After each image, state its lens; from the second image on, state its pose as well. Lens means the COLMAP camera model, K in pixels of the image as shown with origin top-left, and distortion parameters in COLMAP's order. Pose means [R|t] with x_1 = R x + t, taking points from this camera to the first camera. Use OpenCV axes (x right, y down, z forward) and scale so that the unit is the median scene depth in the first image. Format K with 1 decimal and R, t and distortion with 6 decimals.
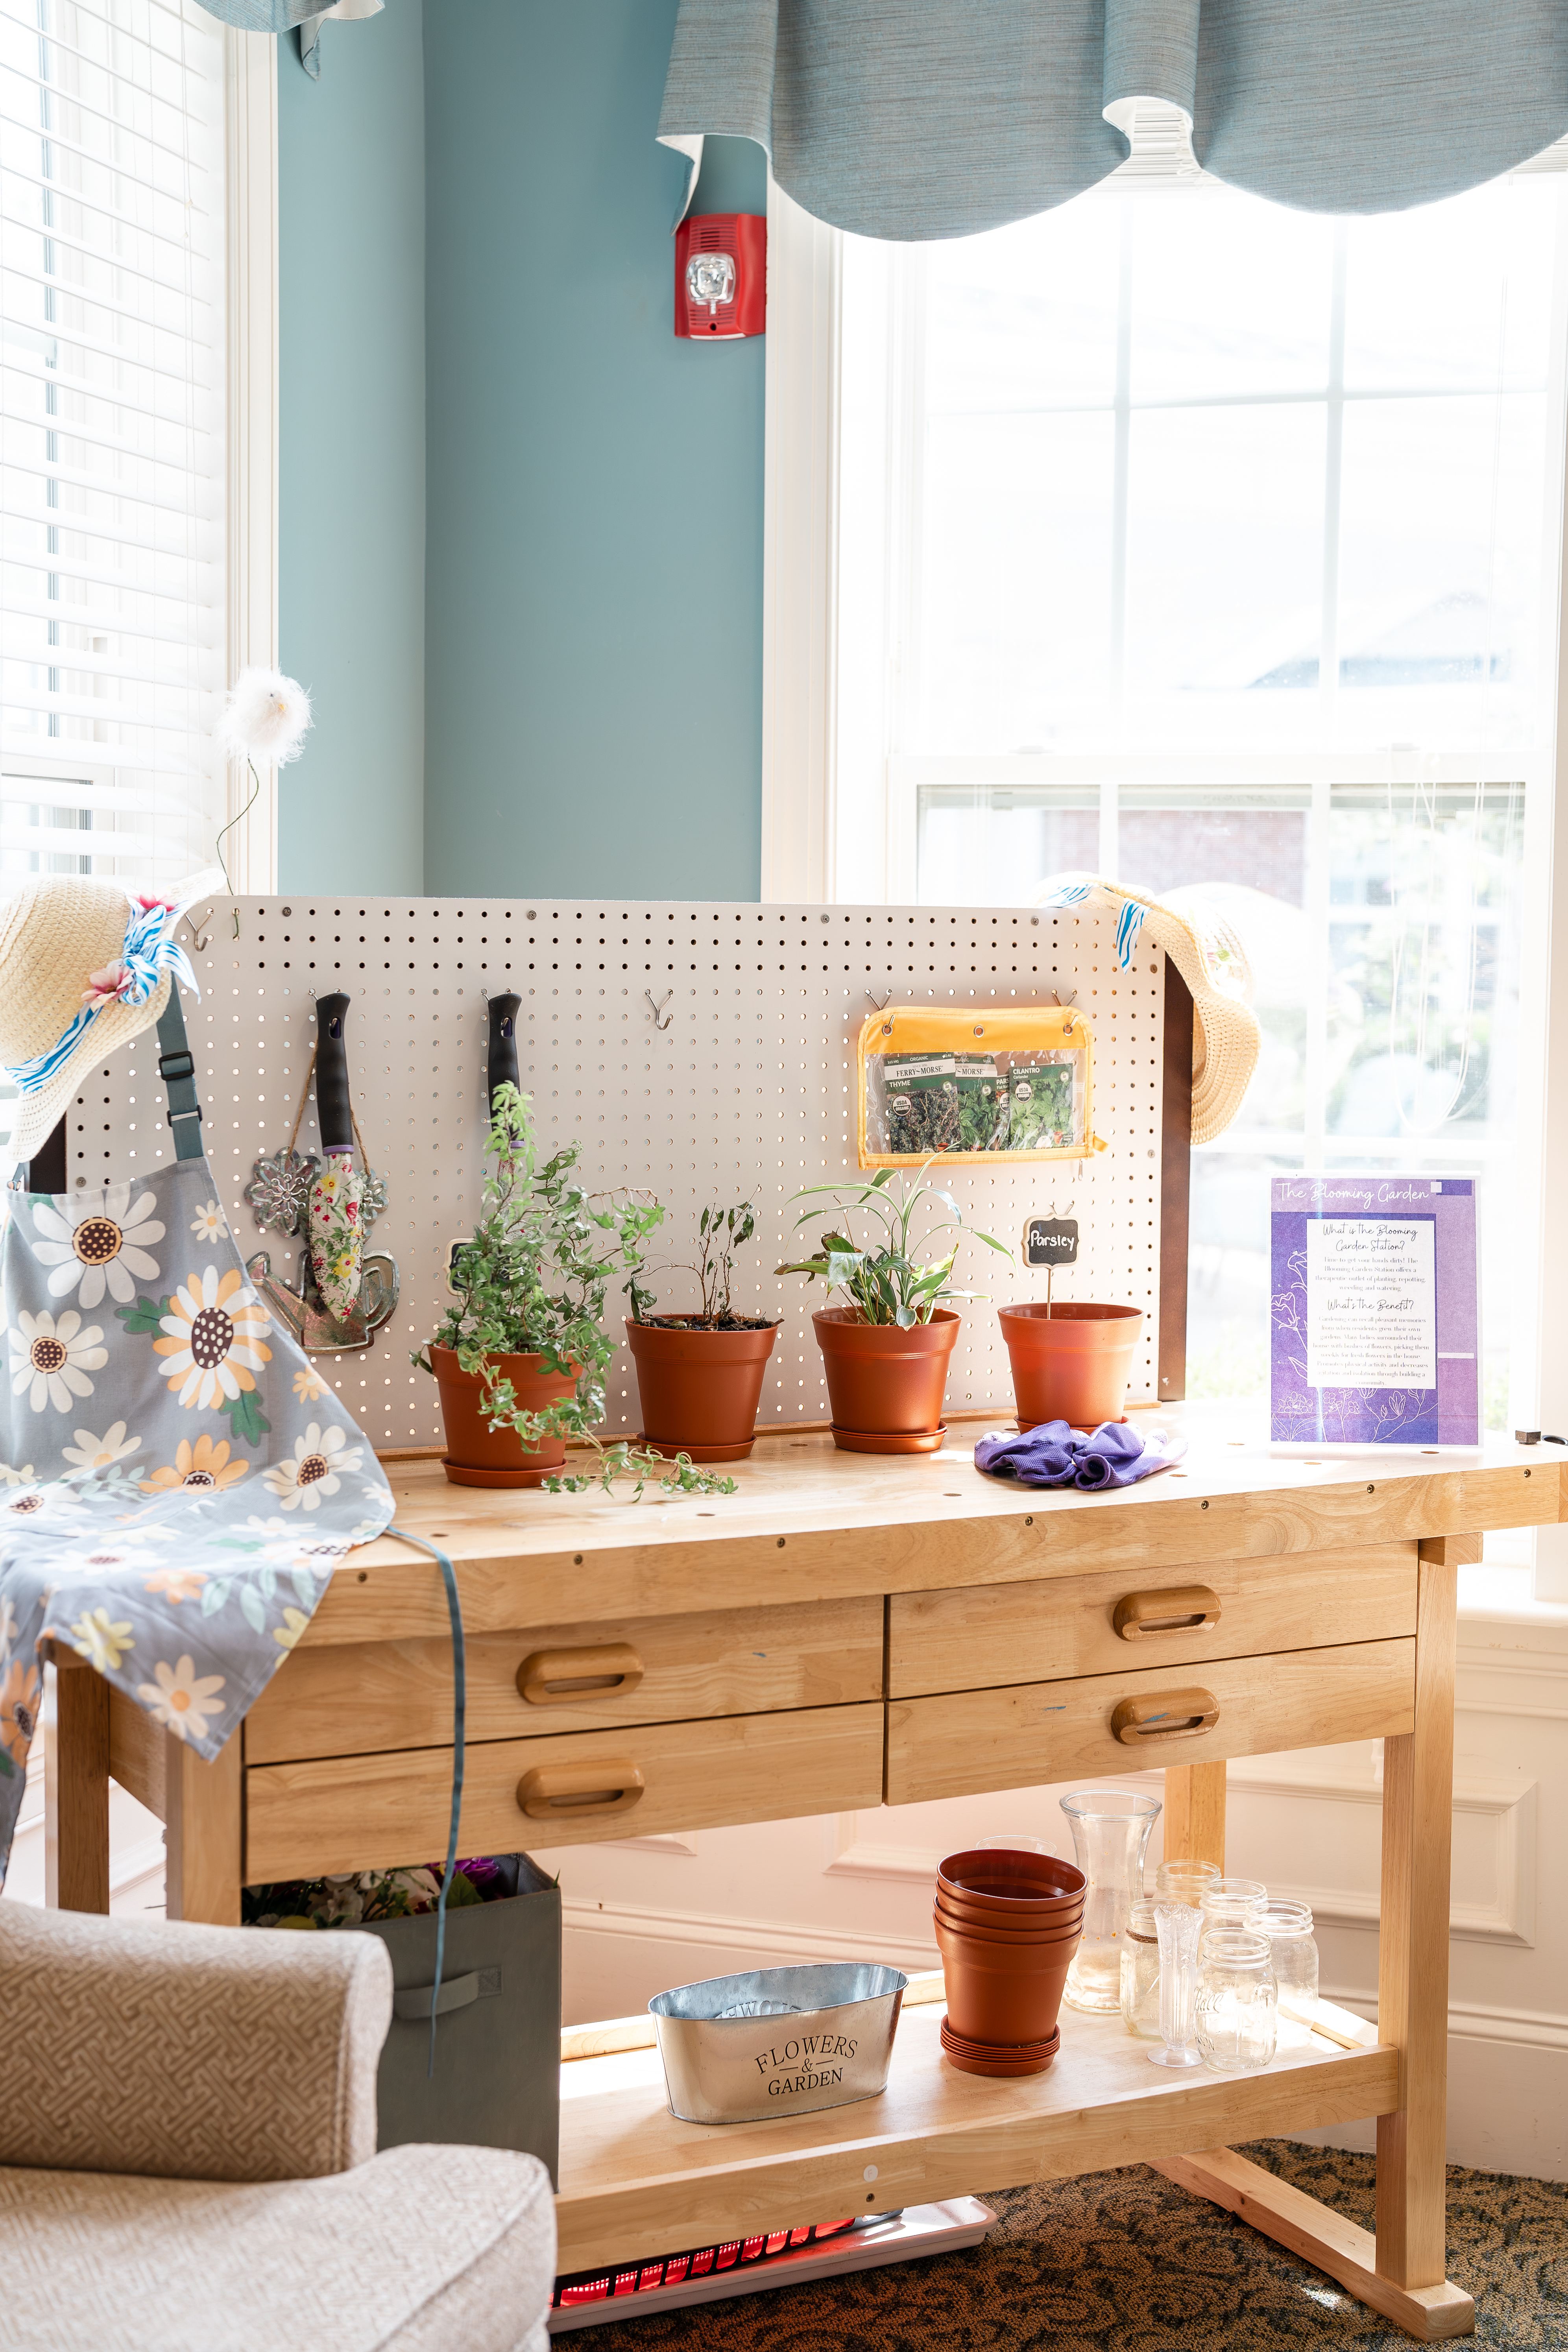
lens RADIAL K [[3471.1, 0, 786.6], [0, 3471.1, 1172.3], [0, 0, 1]] dist [-0.019461, 0.000000]
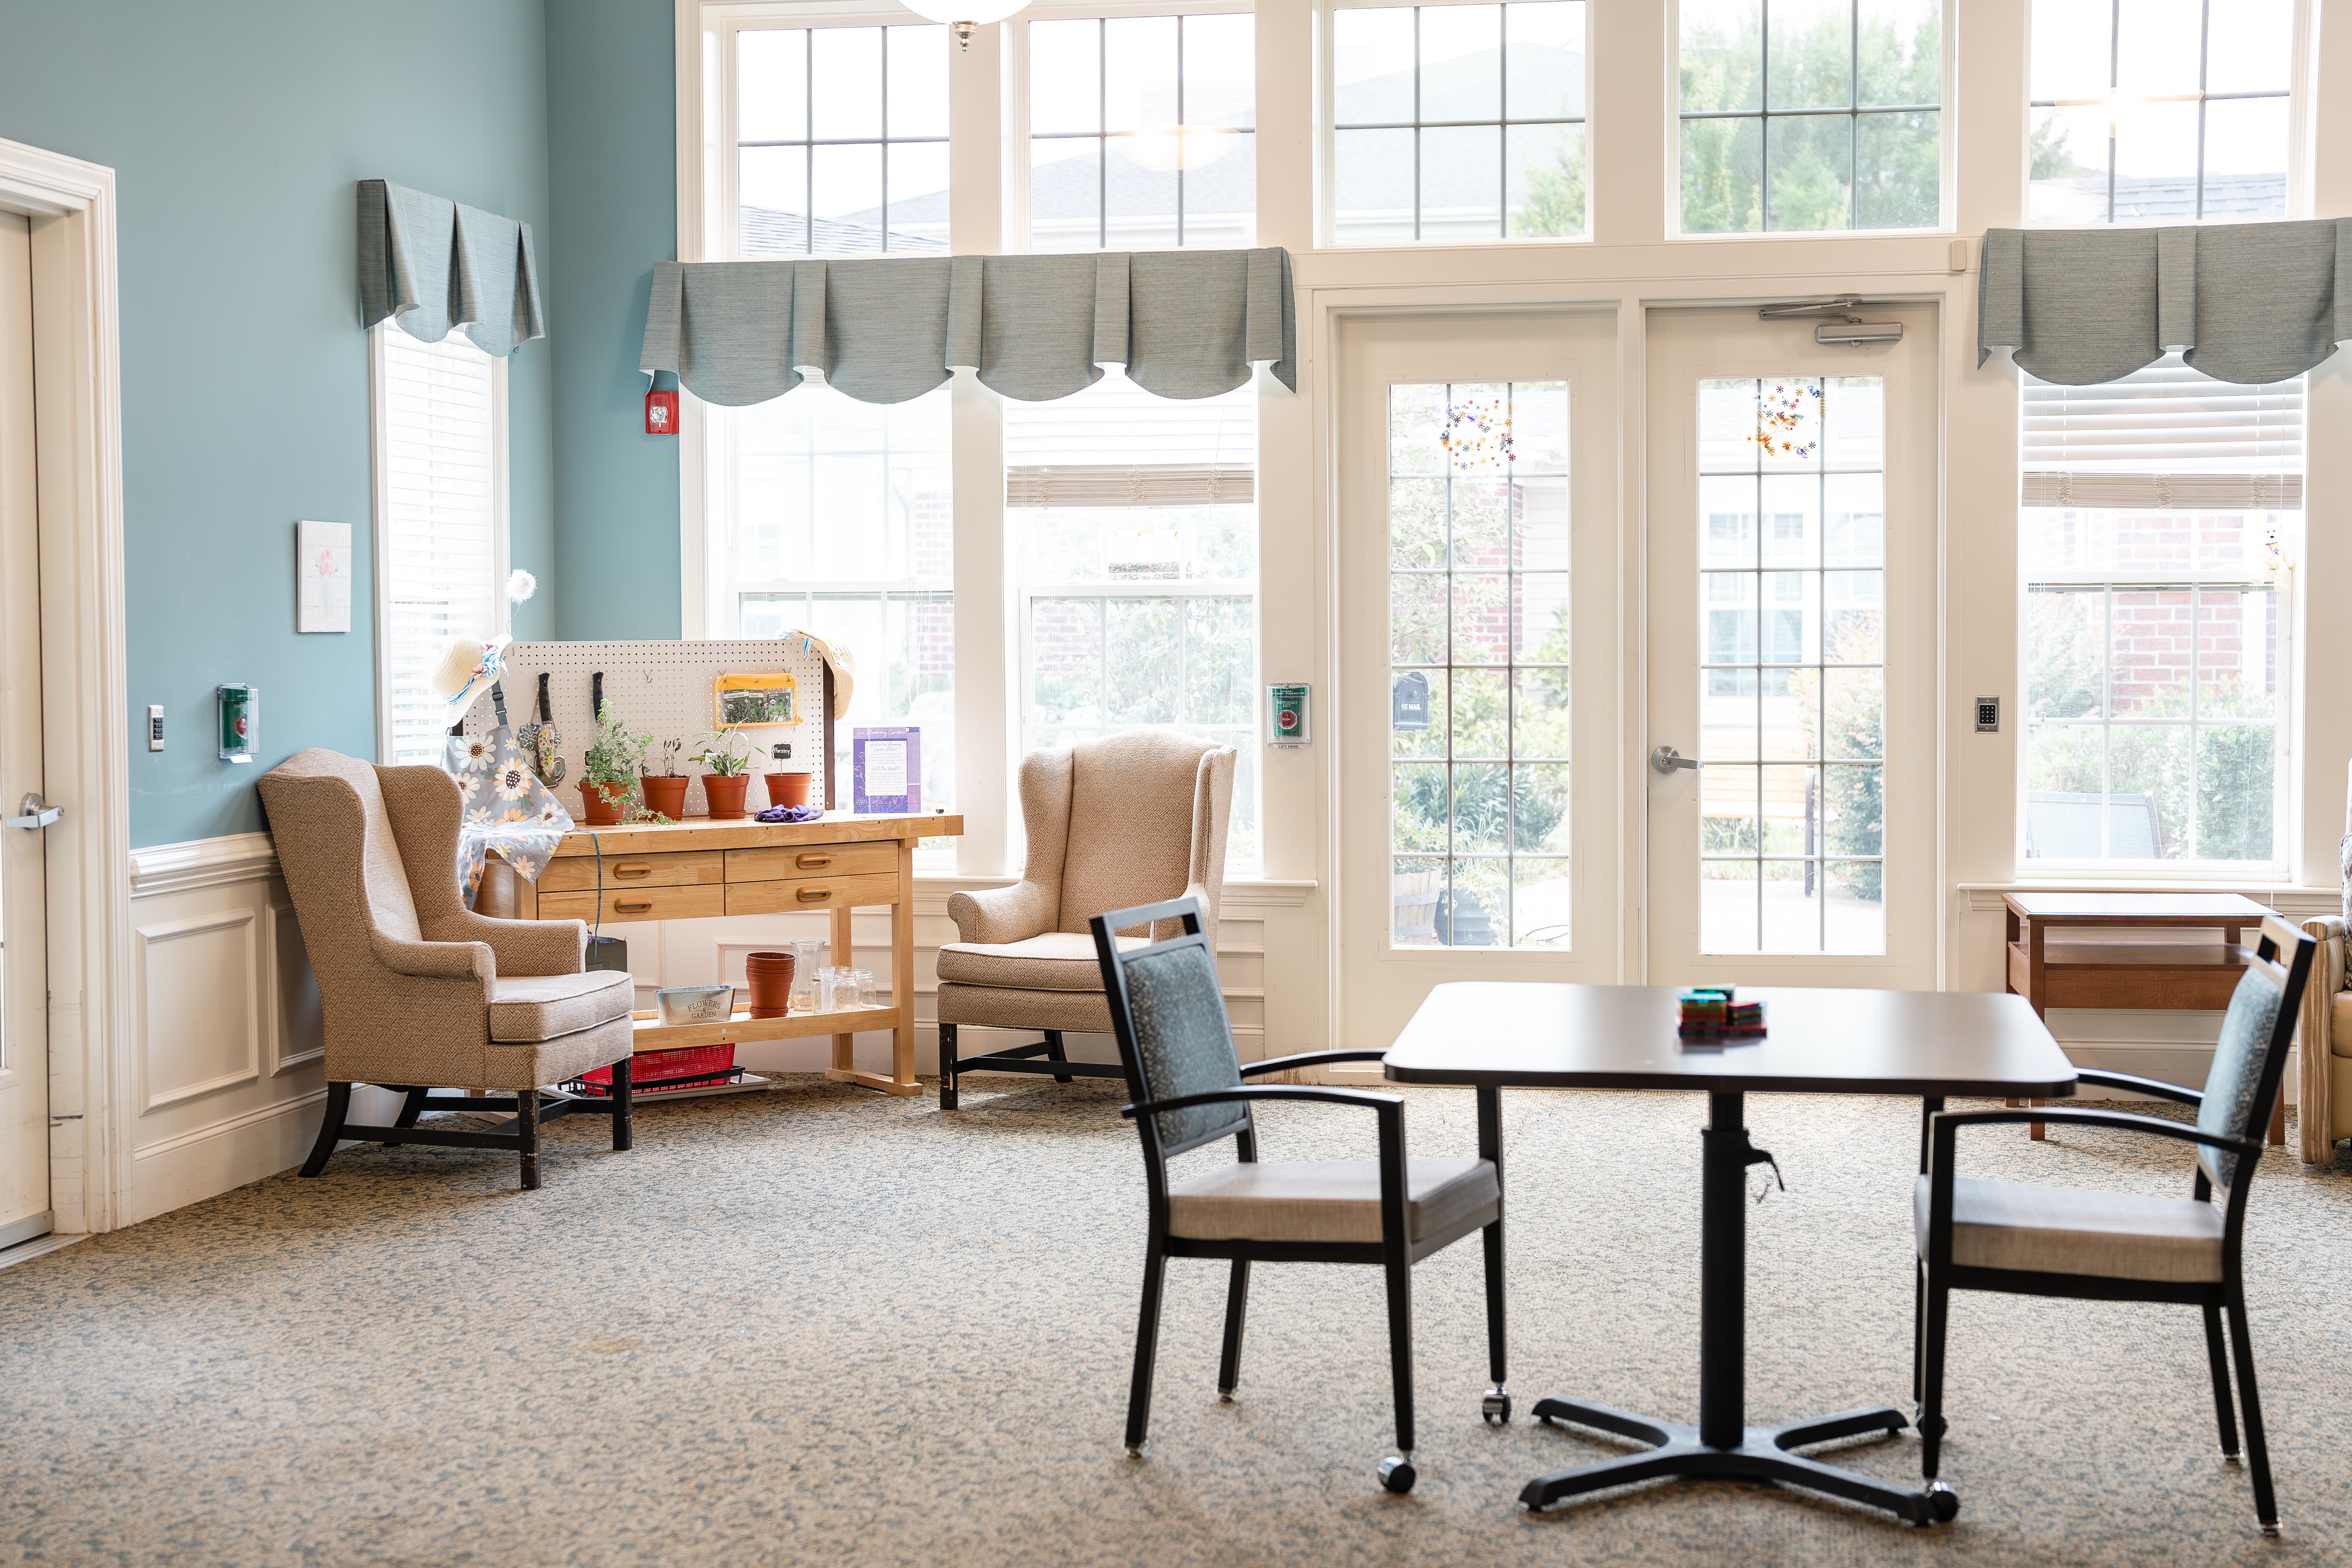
lens RADIAL K [[3470.8, 0, 1166.4], [0, 3470.8, 784.0], [0, 0, 1]] dist [-0.019461, 0.000000]
pose [[0.991801, -0.023361, 0.125637, 0.029608], [0.026053, 0.999464, -0.019824, 0.121062], [-0.125107, 0.022935, 0.991878, -2.095413]]
